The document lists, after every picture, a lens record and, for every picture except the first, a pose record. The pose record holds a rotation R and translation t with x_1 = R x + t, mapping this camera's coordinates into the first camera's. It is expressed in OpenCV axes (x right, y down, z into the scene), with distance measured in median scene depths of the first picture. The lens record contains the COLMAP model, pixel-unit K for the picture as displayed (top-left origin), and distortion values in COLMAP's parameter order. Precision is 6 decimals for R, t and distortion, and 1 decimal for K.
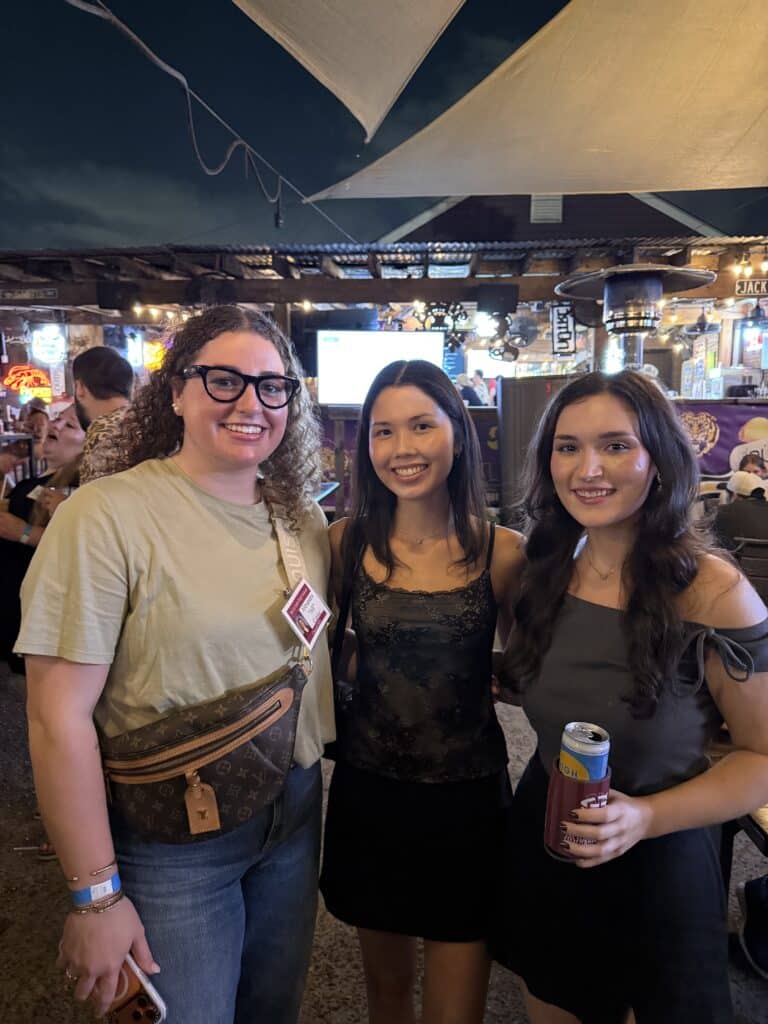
lens RADIAL K [[745.6, 0, 384.0], [0, 745.6, 512.0], [0, 0, 1]] dist [-0.002645, -0.028861]
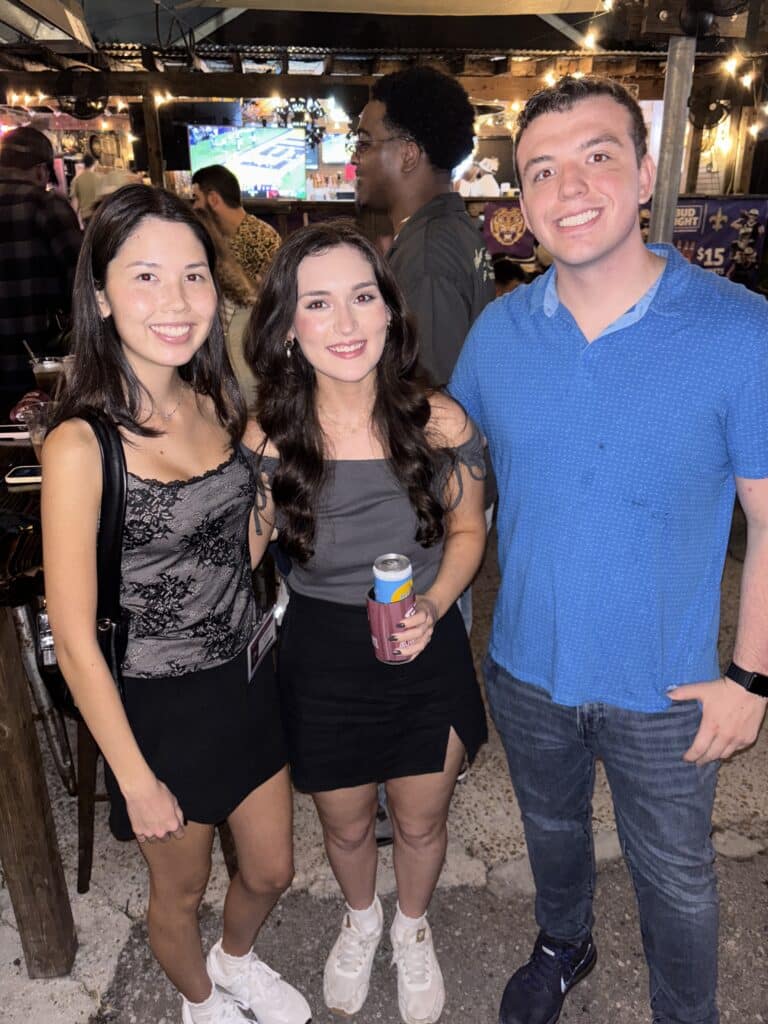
lens RADIAL K [[746.6, 0, 384.0], [0, 746.6, 512.0], [0, 0, 1]] dist [0.003881, -0.005466]
pose [[0.983488, -0.074341, 0.164997, -0.029817], [0.028542, 0.964038, 0.264228, 0.018527], [-0.178706, -0.255156, 0.950242, -0.232928]]
